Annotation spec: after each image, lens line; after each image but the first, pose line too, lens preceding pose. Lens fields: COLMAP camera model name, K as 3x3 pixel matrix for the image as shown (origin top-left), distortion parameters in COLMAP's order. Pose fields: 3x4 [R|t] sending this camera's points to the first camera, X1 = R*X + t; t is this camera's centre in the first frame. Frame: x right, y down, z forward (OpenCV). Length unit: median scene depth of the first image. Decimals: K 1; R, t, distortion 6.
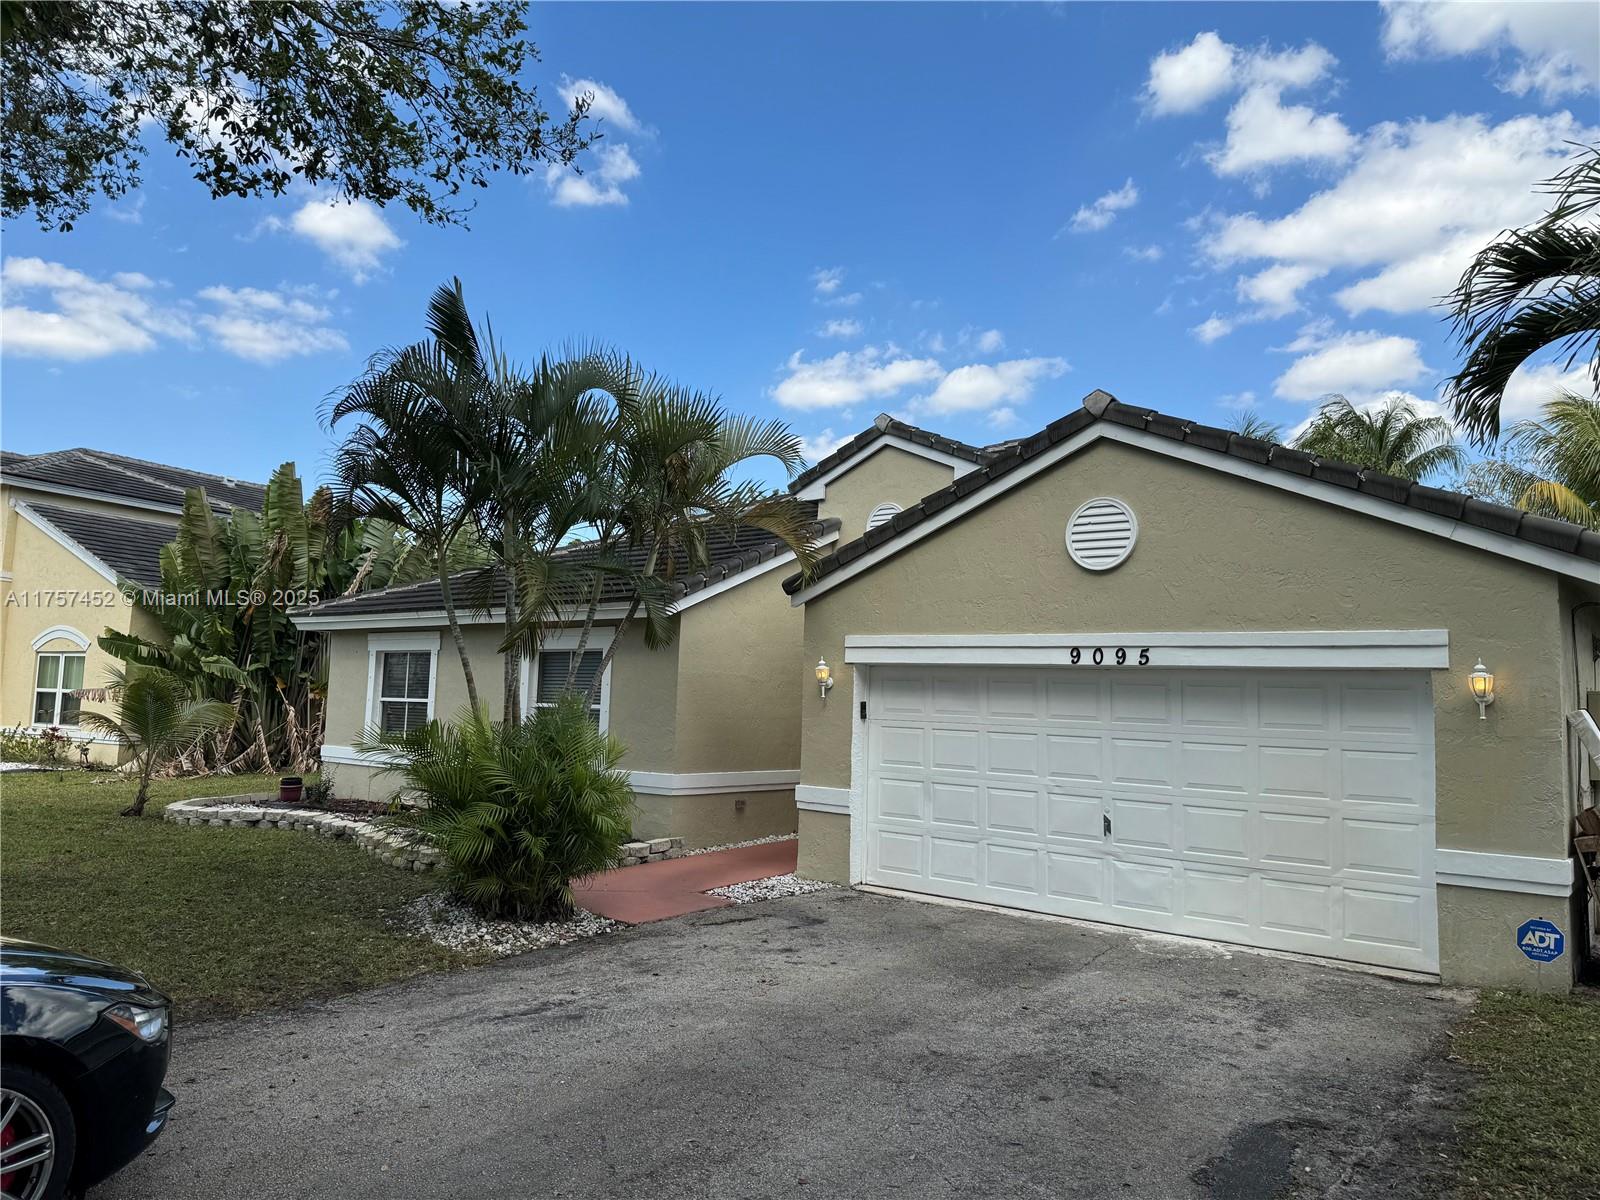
lens RADIAL K [[1121.8, 0, 814.1], [0, 1121.8, 605.0], [0, 0, 1]] dist [0.056398, -0.067046]
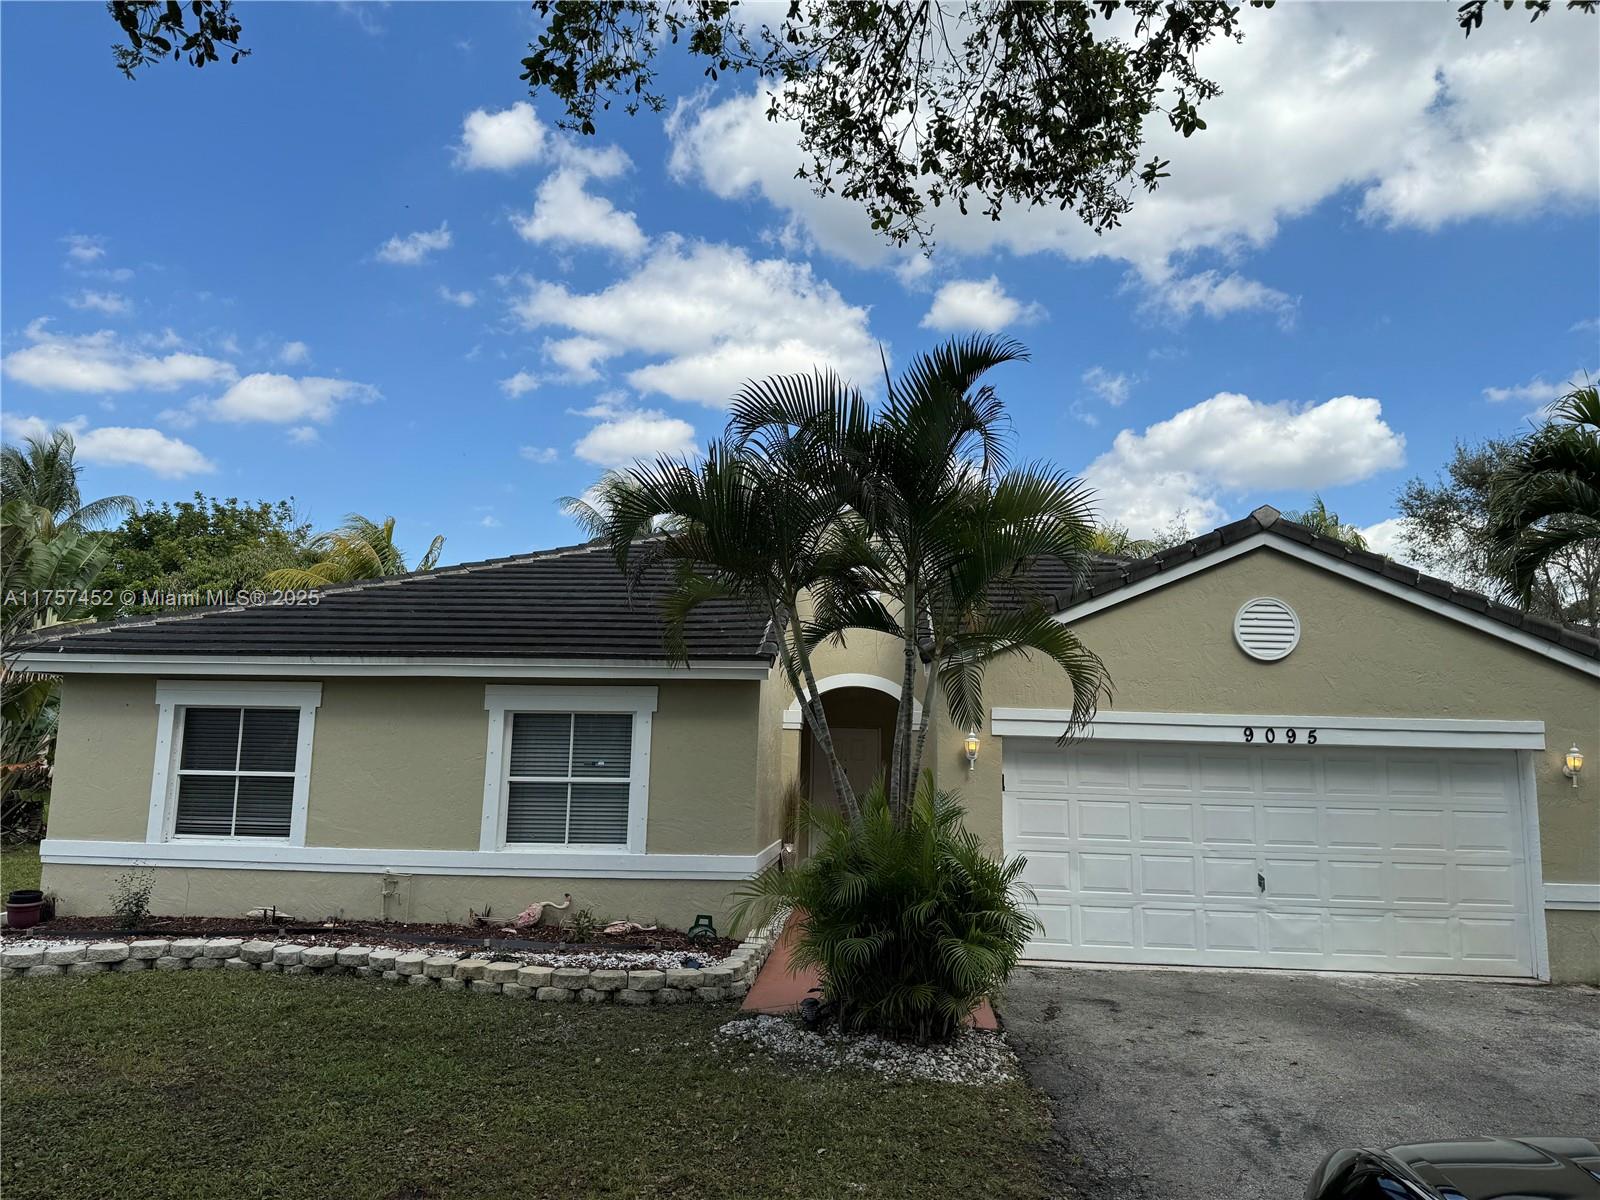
lens RADIAL K [[1121.8, 0, 743.2], [0, 1121.8, 593.5], [0, 0, 1]] dist [0.056398, -0.067046]
pose [[0.823012, 0.068614, 0.563865, -0.764310], [-0.045512, 0.997452, -0.054947, -0.009919], [-0.566198, 0.019560, 0.824037, 0.309033]]
